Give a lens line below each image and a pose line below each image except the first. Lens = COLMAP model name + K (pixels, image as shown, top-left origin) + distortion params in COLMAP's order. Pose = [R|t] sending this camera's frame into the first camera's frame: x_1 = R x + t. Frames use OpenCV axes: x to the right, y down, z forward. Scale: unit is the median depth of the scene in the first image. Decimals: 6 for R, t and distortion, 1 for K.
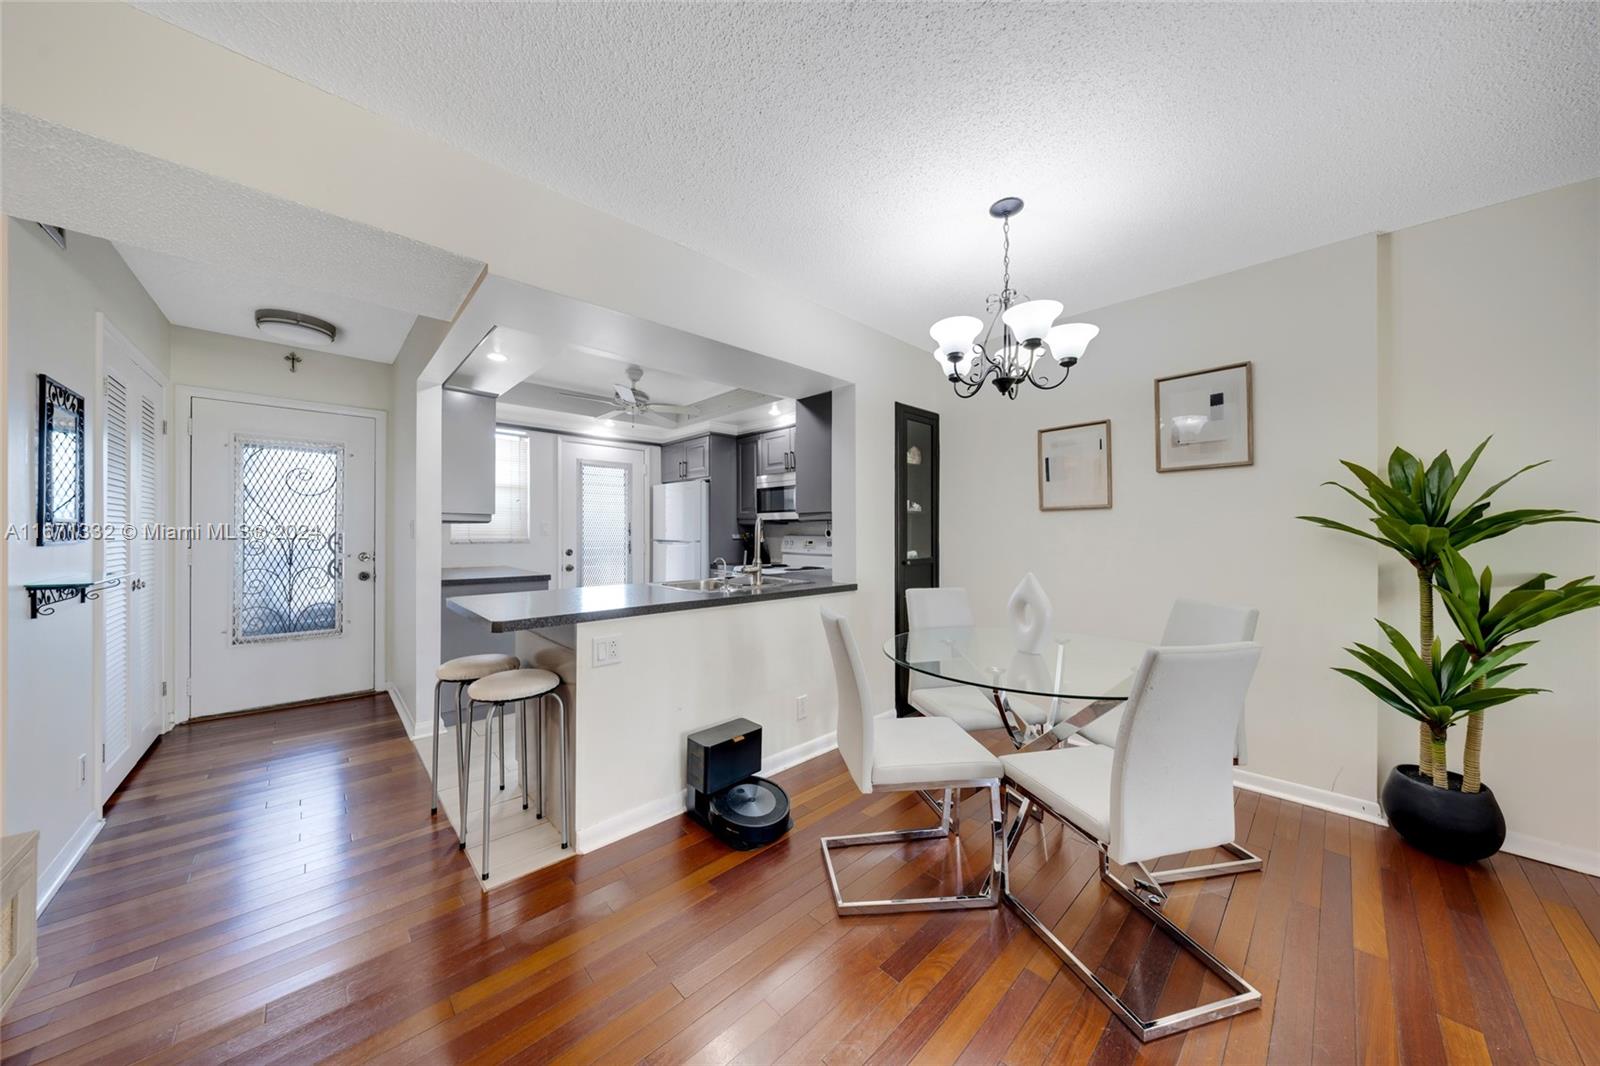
lens RADIAL K [[510.6, 0, 790.4], [0, 510.6, 535.0], [0, 0, 1]] dist [-0.000054, -0.000054]
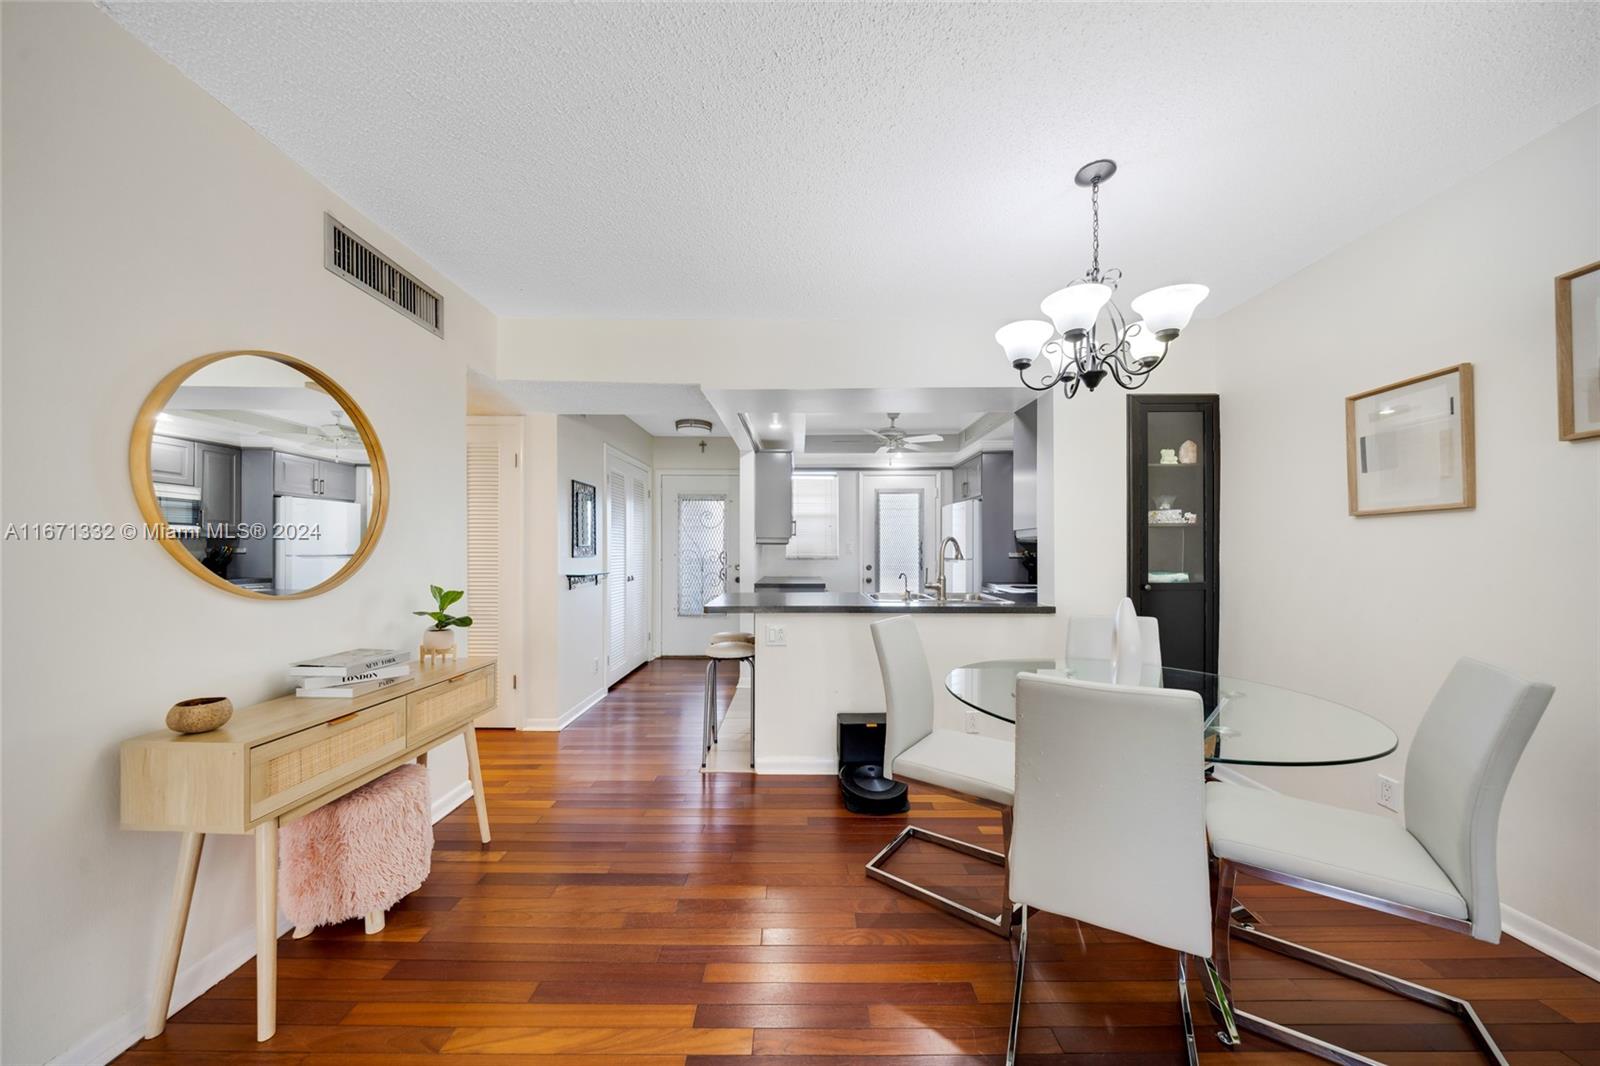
lens RADIAL K [[517.3, 0, 799.1], [0, 517.3, 551.8], [0, 0, 1]] dist [-0.000374, -0.000045]
pose [[0.730755, -0.001161, -0.682639, 0.377481], [-0.000909, 0.999996, -0.002674, 0.000738], [0.682639, 0.002575, 0.730751, 0.005119]]
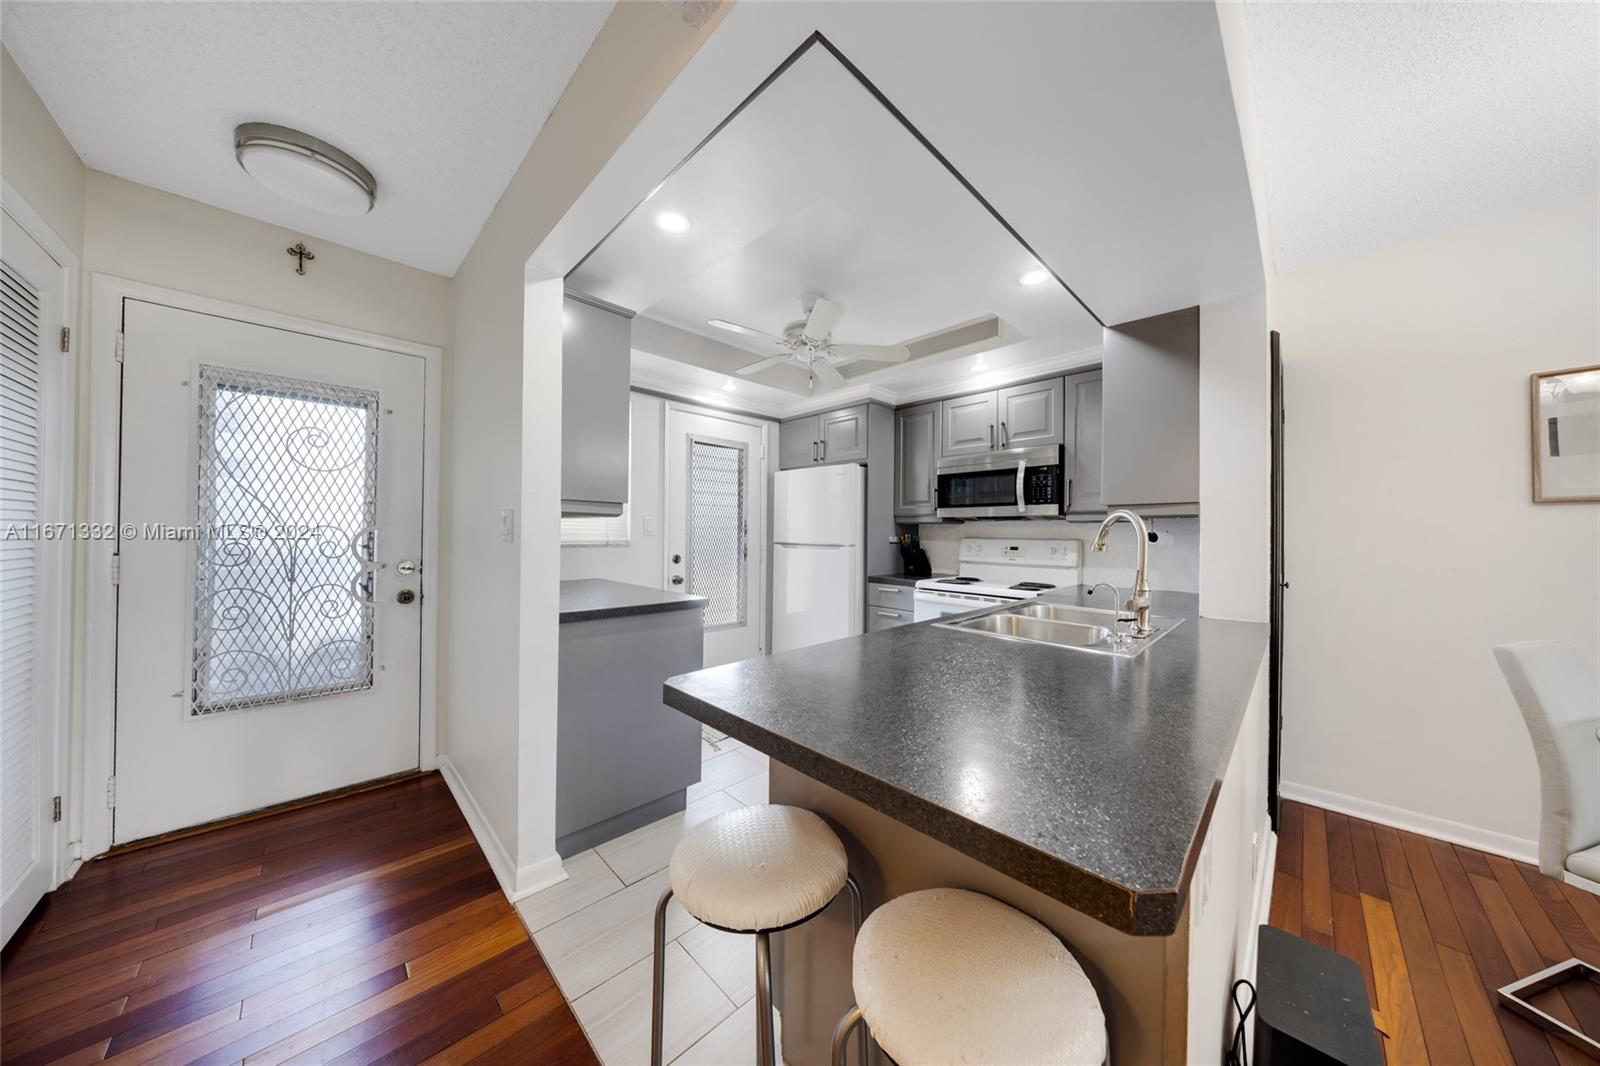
lens RADIAL K [[497.8, 0, 800.0], [0, 497.8, 533.0], [0, 0, 1]] dist [-0.001280, 0.000077]
pose [[0.999652, 0.007112, 0.025388, -0.373576], [-0.006964, 0.999958, -0.005923, -0.001161], [-0.025429, 0.005744, 0.999660, 0.375605]]
